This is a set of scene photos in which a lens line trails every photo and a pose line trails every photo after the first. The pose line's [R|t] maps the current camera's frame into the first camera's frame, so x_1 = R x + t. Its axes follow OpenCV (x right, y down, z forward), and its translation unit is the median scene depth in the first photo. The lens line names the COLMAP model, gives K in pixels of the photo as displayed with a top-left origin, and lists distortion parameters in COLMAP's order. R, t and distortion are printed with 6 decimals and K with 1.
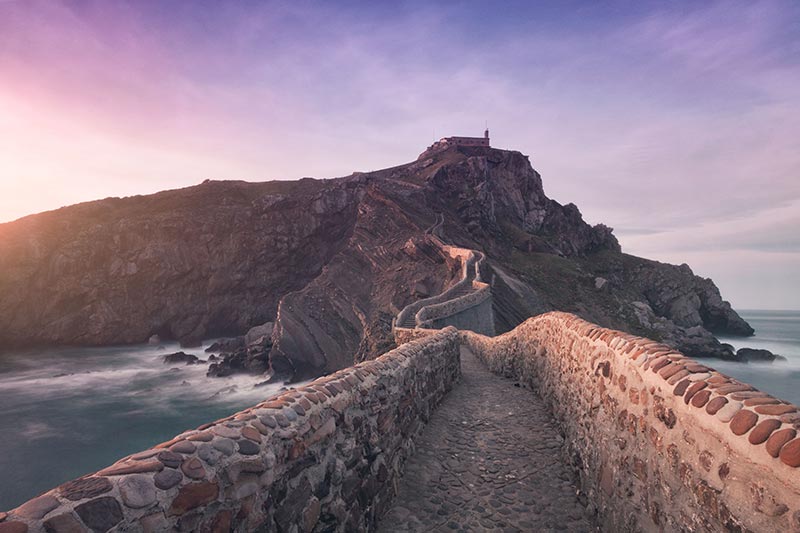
lens RADIAL K [[442.8, 0, 400.0], [0, 442.8, 266.5], [0, 0, 1]] dist [0.005060, 0.000659]
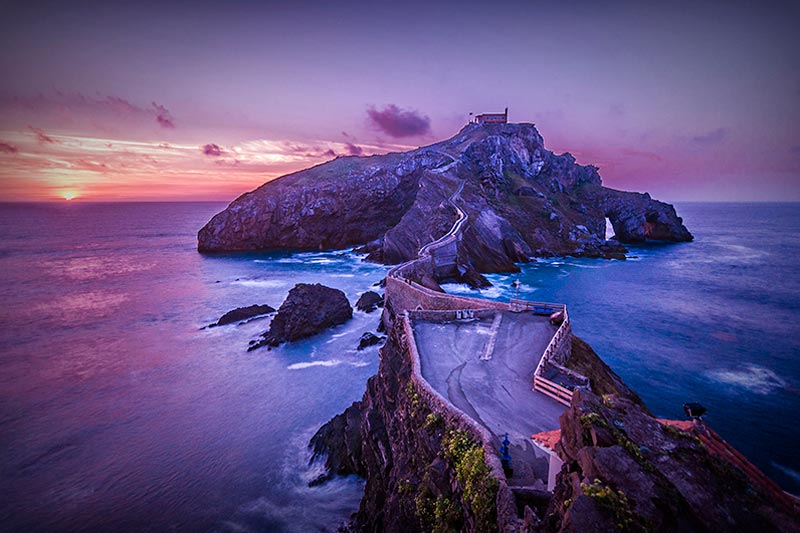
lens RADIAL K [[442.8, 0, 400.0], [0, 442.8, 266.5], [0, 0, 1]] dist [0.005060, 0.000659]
pose [[0.983502, 0.015948, -0.180193, 0.146865], [0.028853, 0.969525, 0.243289, -0.199047], [0.178582, -0.244474, 0.953069, -0.795159]]
